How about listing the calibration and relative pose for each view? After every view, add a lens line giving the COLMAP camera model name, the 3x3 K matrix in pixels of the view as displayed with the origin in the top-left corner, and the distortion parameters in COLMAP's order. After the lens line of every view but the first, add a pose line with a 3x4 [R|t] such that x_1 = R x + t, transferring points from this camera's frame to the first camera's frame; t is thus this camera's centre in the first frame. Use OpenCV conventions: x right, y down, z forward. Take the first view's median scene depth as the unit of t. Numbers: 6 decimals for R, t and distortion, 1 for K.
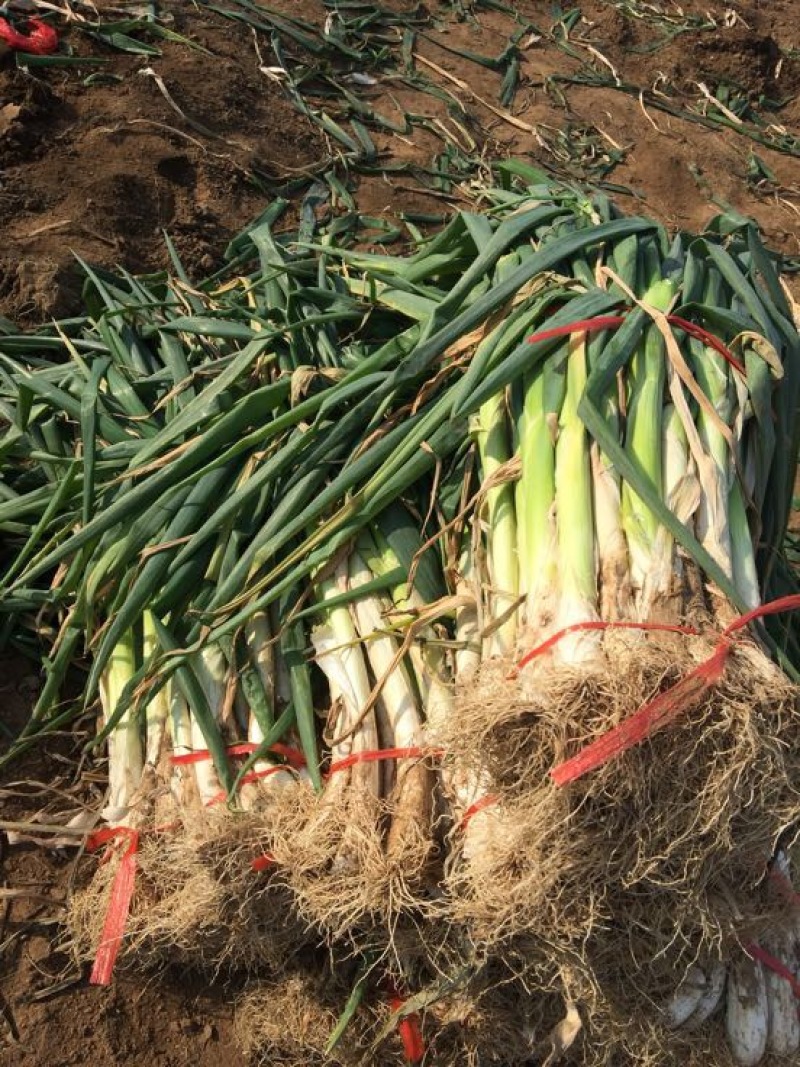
lens RADIAL K [[887.7, 0, 407.9], [0, 887.7, 530.7], [0, 0, 1]] dist [0.087362, -0.141103]
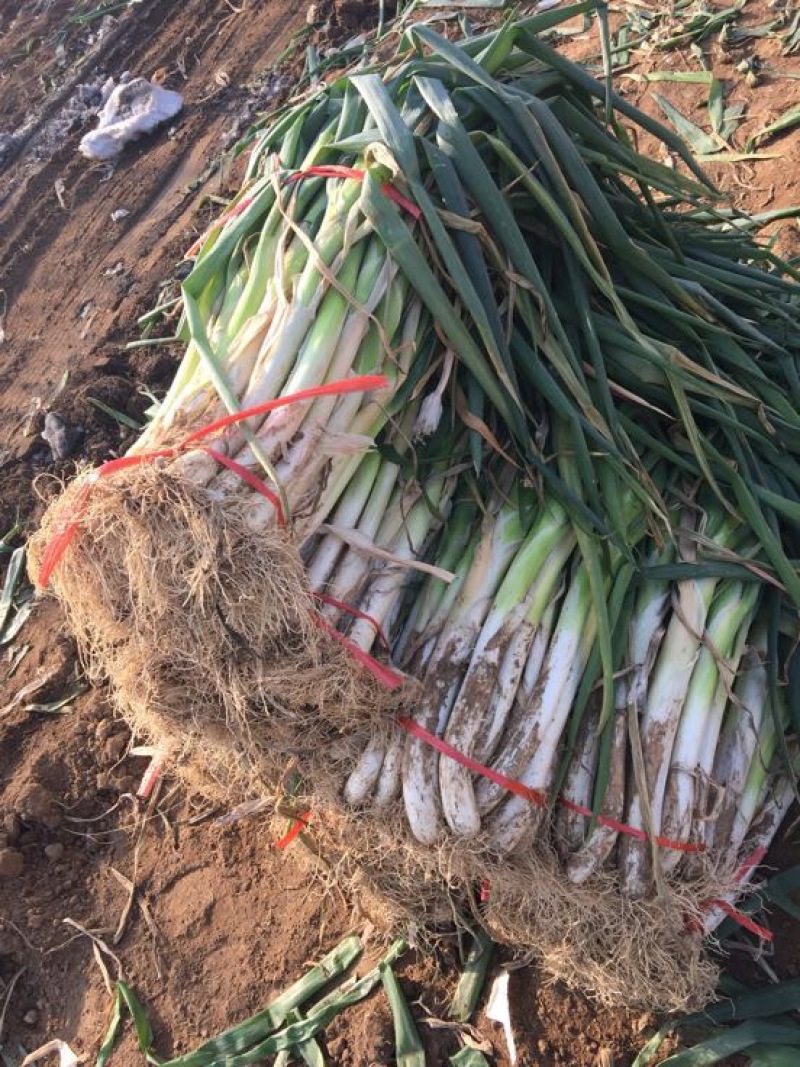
lens RADIAL K [[887.7, 0, 407.9], [0, 887.7, 530.7], [0, 0, 1]] dist [0.087362, -0.141103]
pose [[0.708217, -0.219190, -0.671106, 0.365728], [0.228020, 0.970655, -0.076397, 0.105398], [0.668158, -0.098920, 0.737414, 0.091353]]
